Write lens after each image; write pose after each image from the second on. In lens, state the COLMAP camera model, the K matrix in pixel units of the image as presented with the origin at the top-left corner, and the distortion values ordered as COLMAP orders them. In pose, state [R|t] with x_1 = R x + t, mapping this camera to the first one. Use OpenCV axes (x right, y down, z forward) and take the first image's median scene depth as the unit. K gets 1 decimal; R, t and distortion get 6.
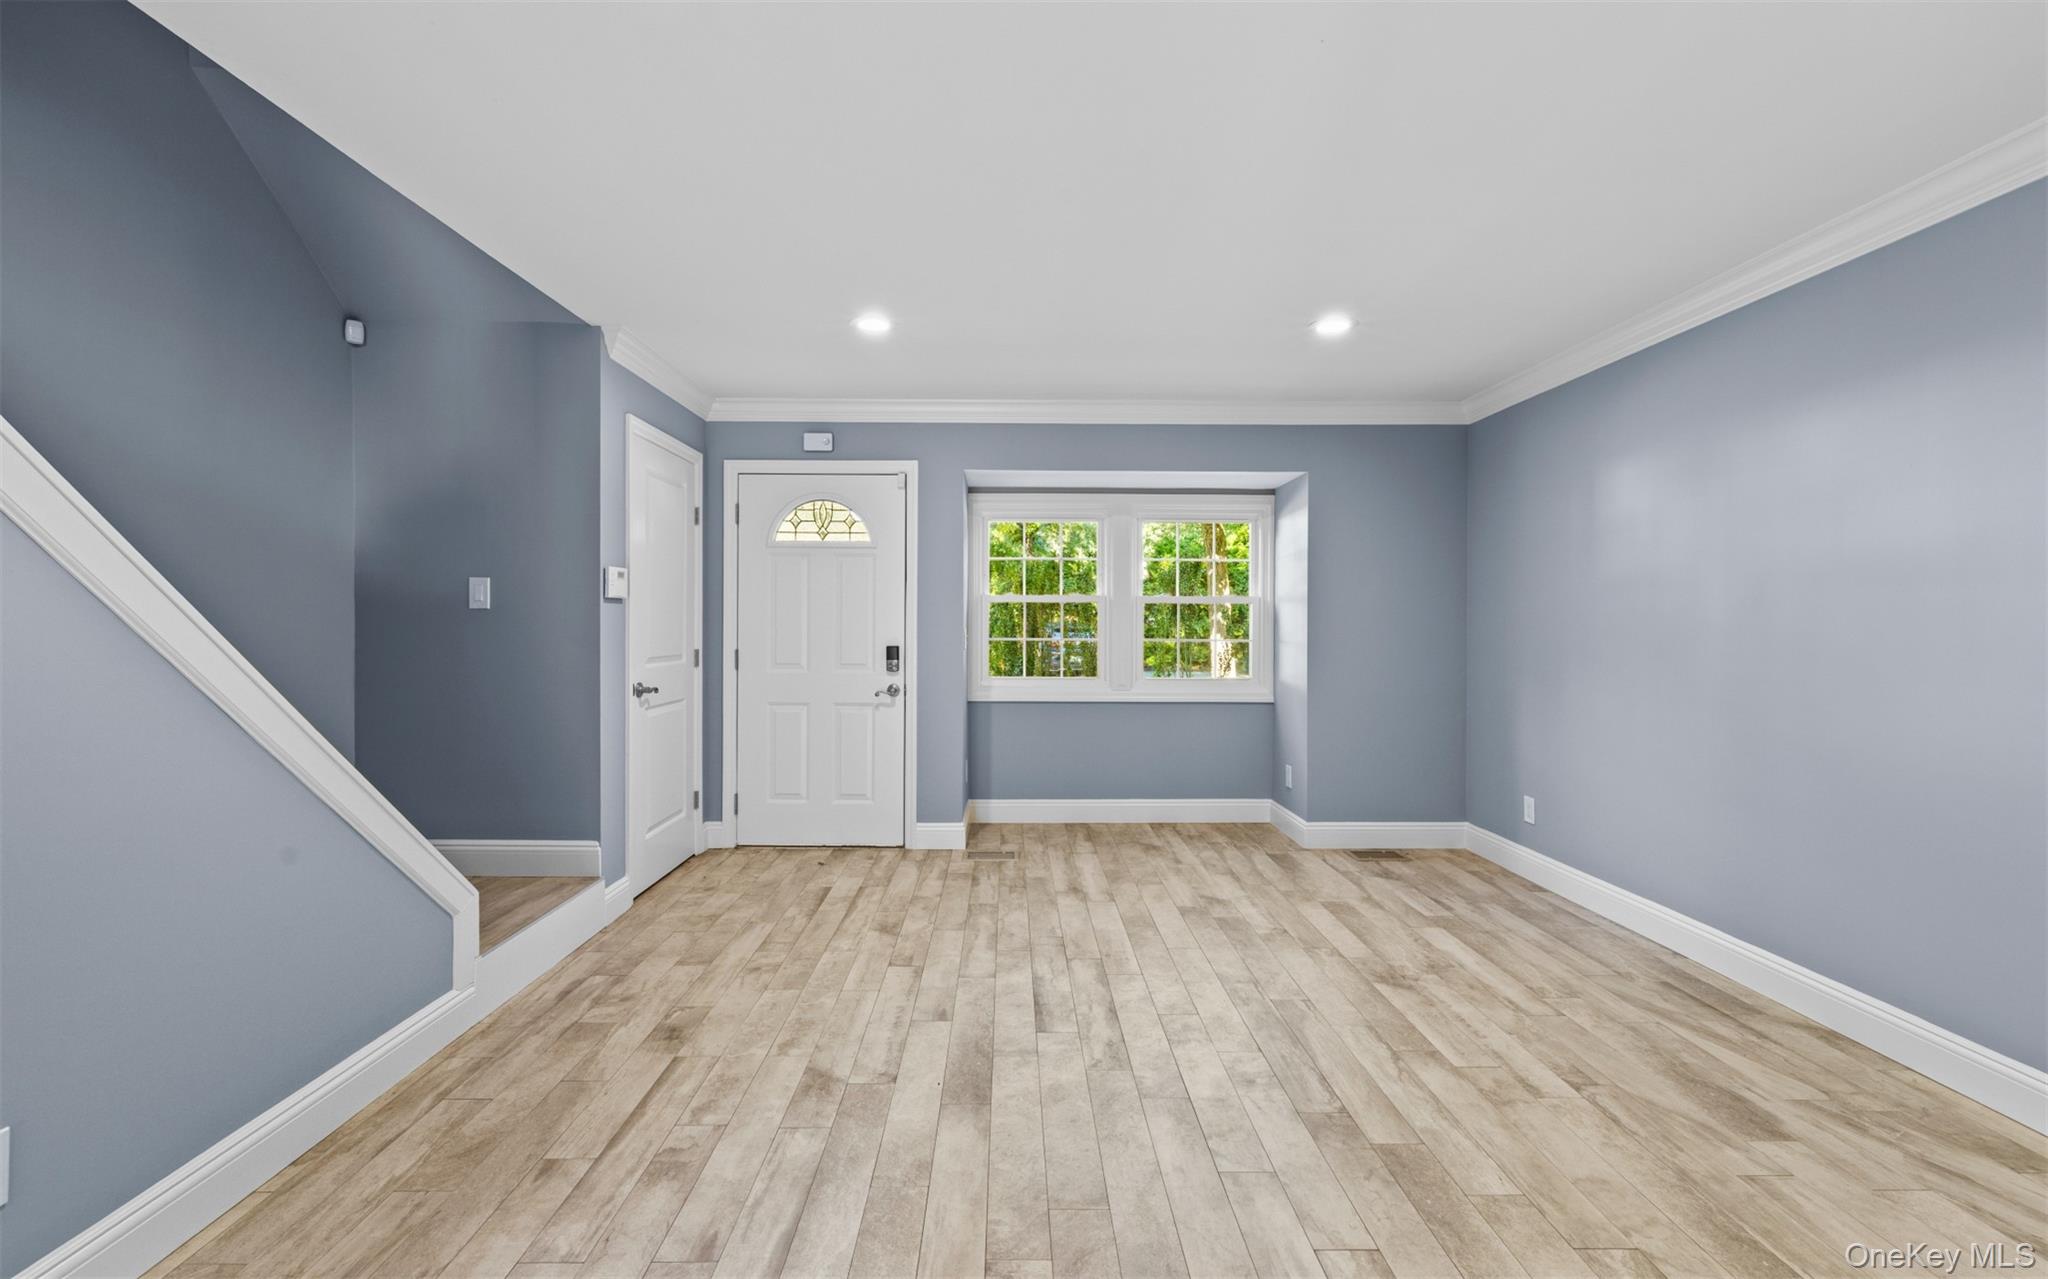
lens RADIAL K [[868.7, 0, 1026.5], [0, 868.7, 630.3], [0, 0, 1]] dist [0.000556, -0.000794]
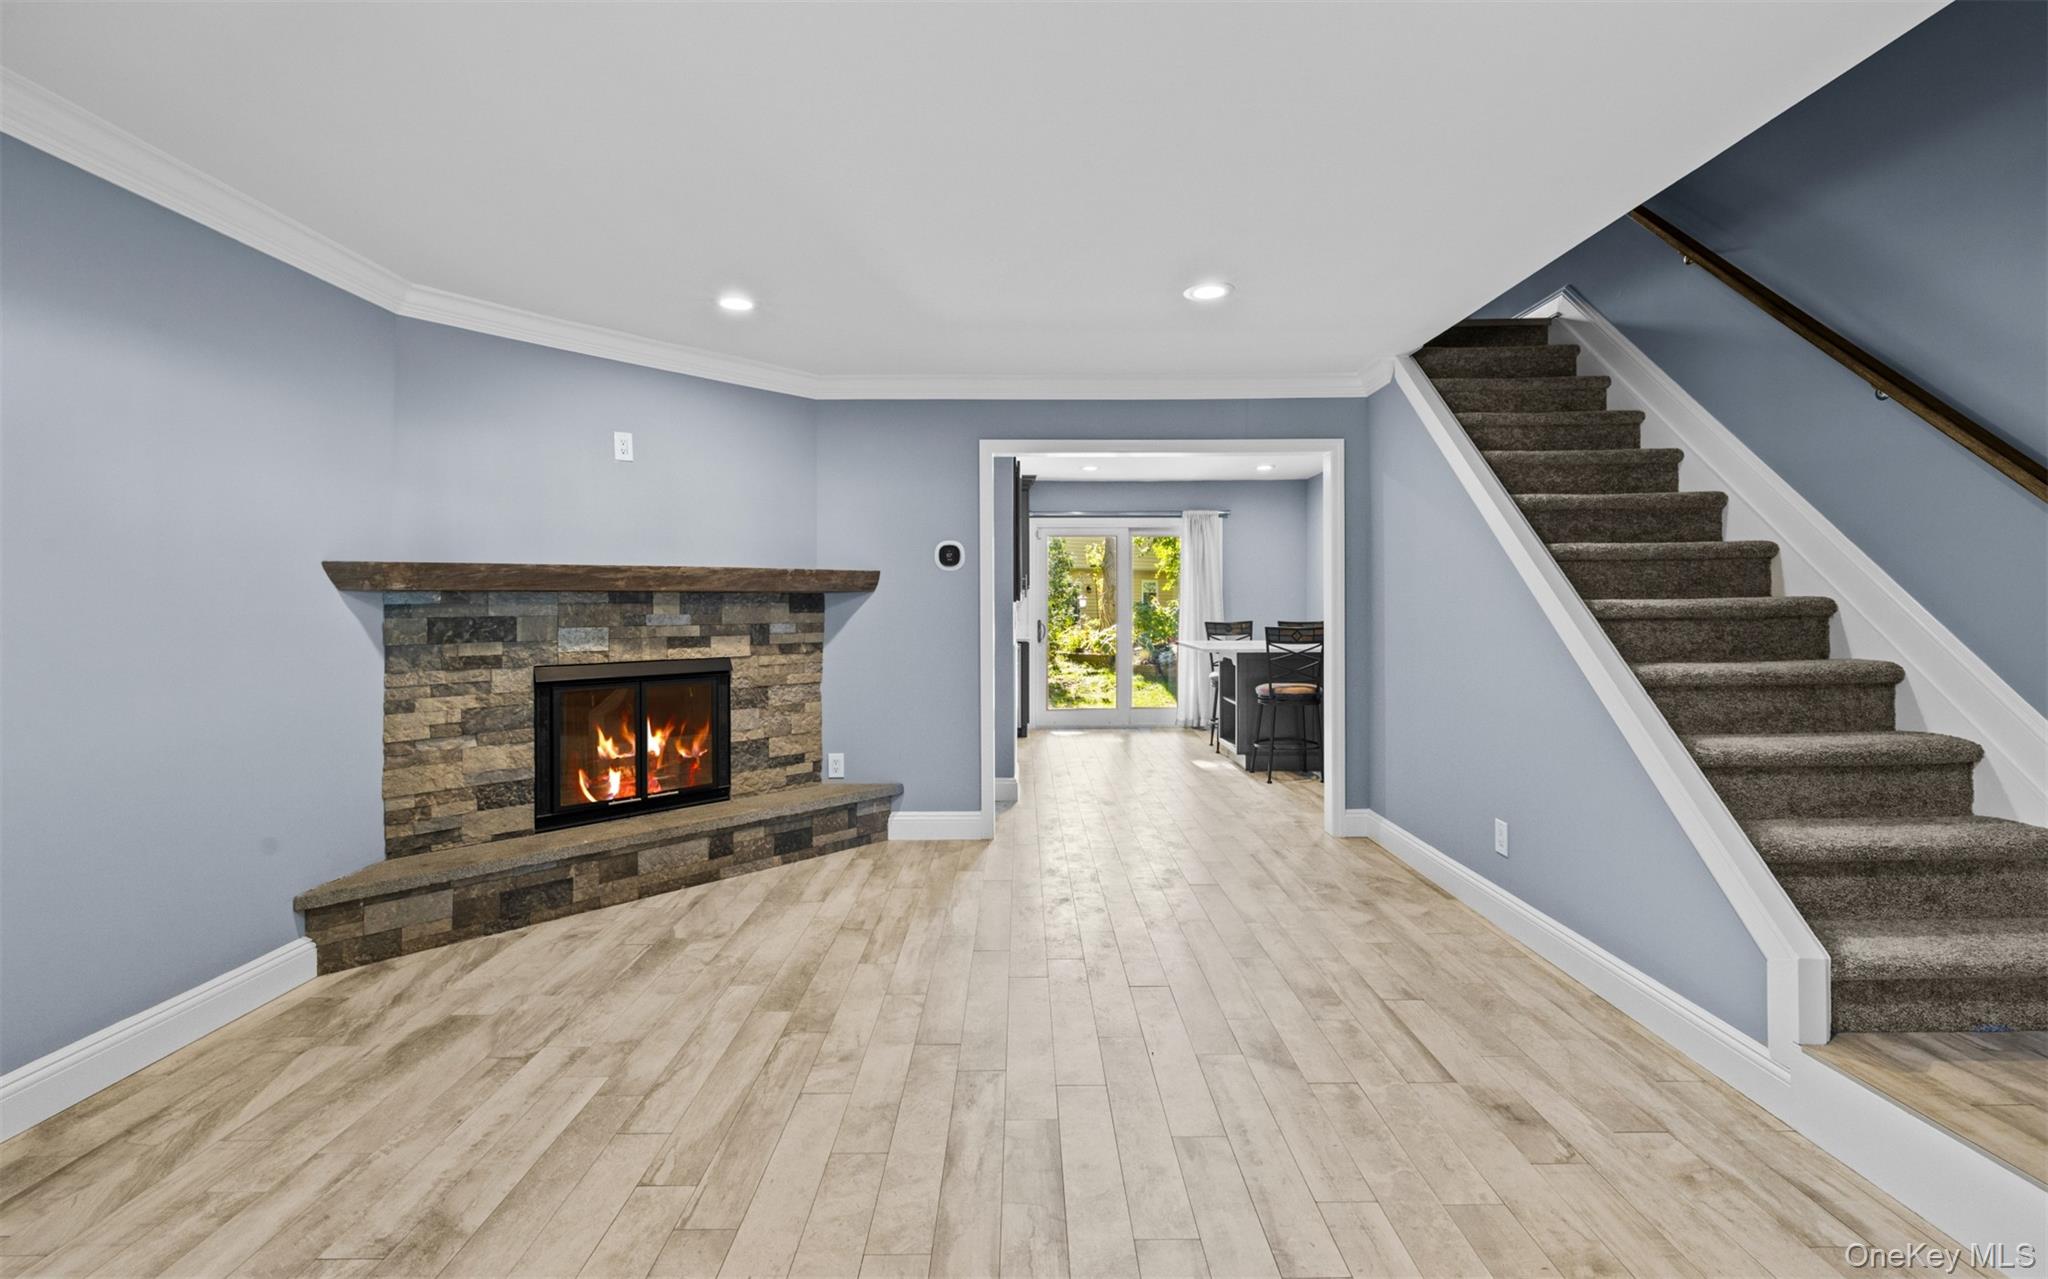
lens RADIAL K [[868.7, 0, 1025.3], [0, 868.7, 624.2], [0, 0, 1]] dist [0.000556, -0.000794]
pose [[-0.999856, -0.000825, 0.016968, 0.031158], [-0.000246, 0.999419, 0.034077, -0.016936], [-0.016986, 0.034068, -0.999275, 1.942621]]
